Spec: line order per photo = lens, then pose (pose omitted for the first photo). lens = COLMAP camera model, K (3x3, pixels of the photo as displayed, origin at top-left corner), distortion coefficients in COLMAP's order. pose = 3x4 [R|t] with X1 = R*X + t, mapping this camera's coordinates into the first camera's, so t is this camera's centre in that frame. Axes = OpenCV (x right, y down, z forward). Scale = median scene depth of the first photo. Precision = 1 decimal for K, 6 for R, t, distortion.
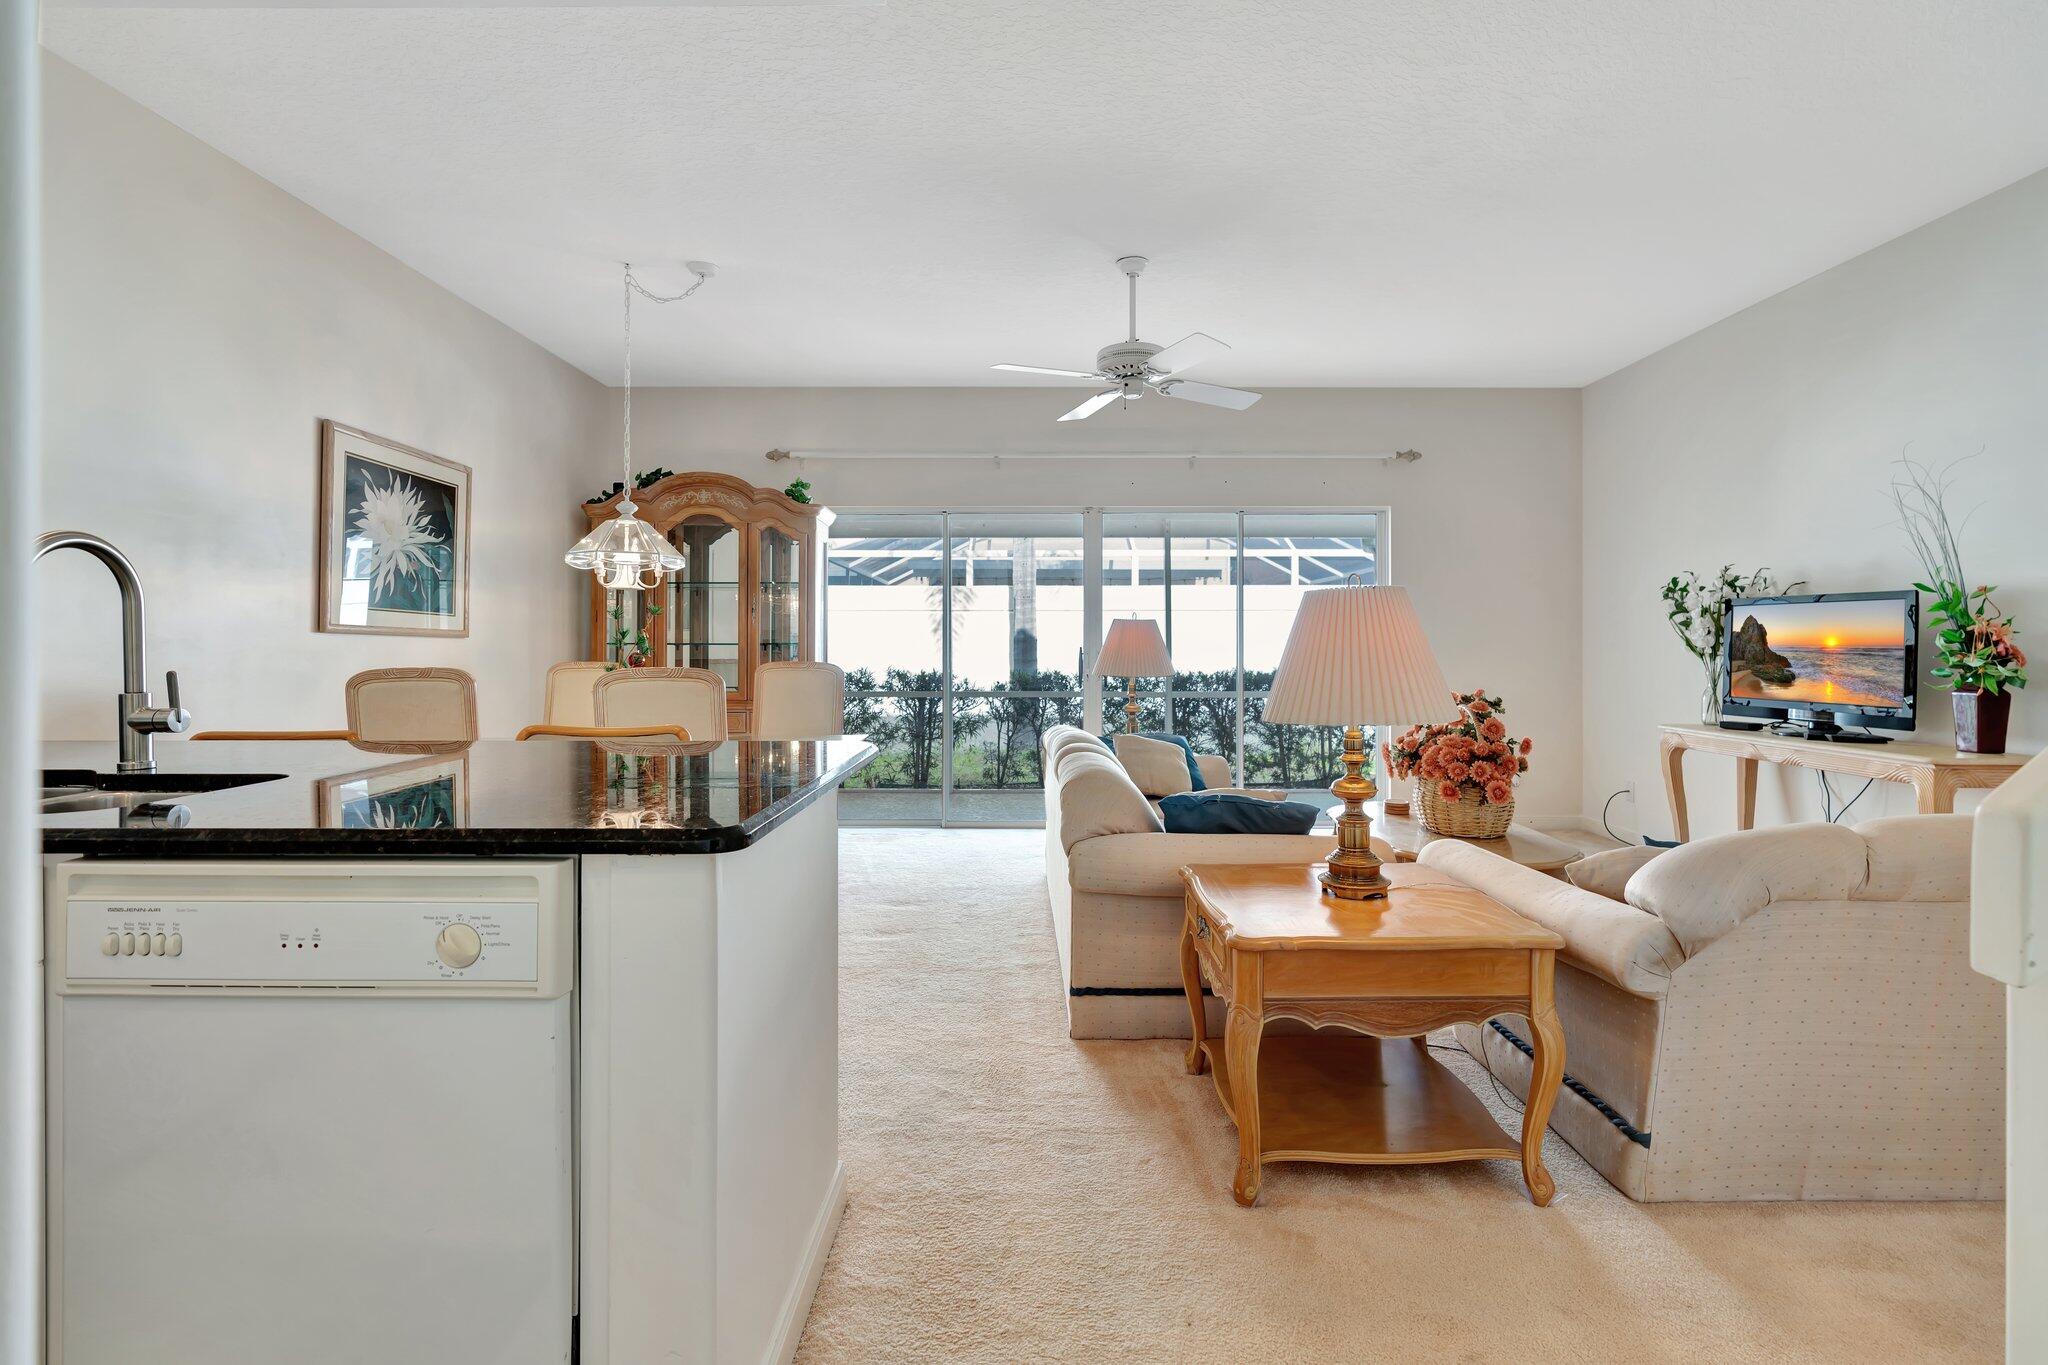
lens RADIAL K [[949.3, 0, 1030.2], [0, 949.3, 644.1], [0, 0, 1]] dist [-0.009913, 0.000541]
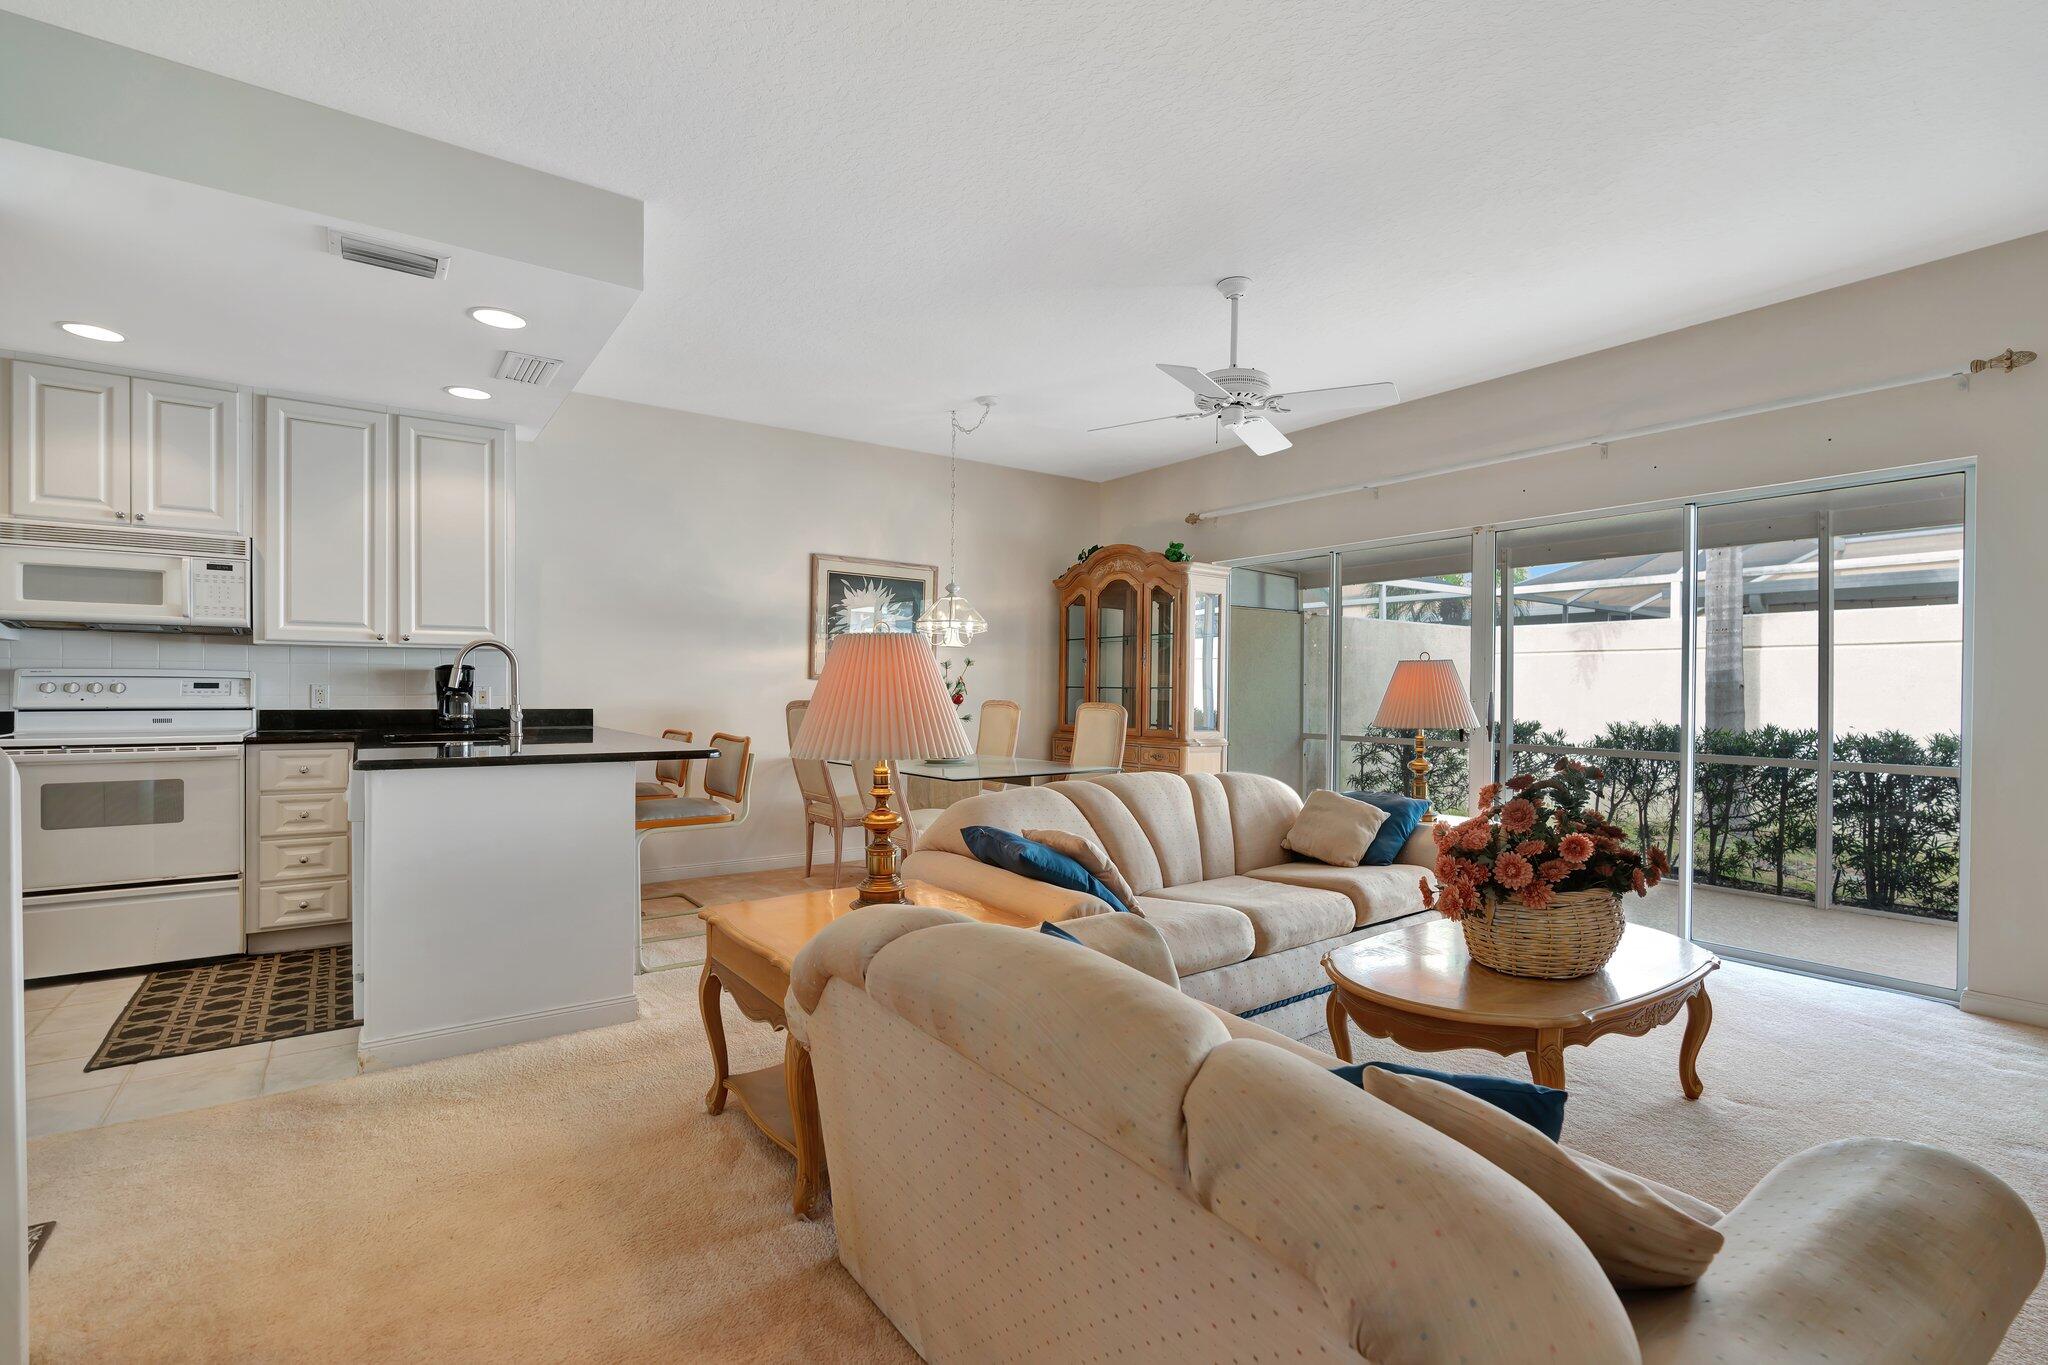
lens RADIAL K [[929.4, 0, 1018.4], [0, 929.4, 697.2], [0, 0, 1]] dist [-0.016356, 0.006465]
pose [[0.583440, 0.013229, -0.812049, 0.701823], [-0.006233, 0.999911, 0.011811, -0.001238], [0.812132, -0.001829, 0.583470, 0.274146]]
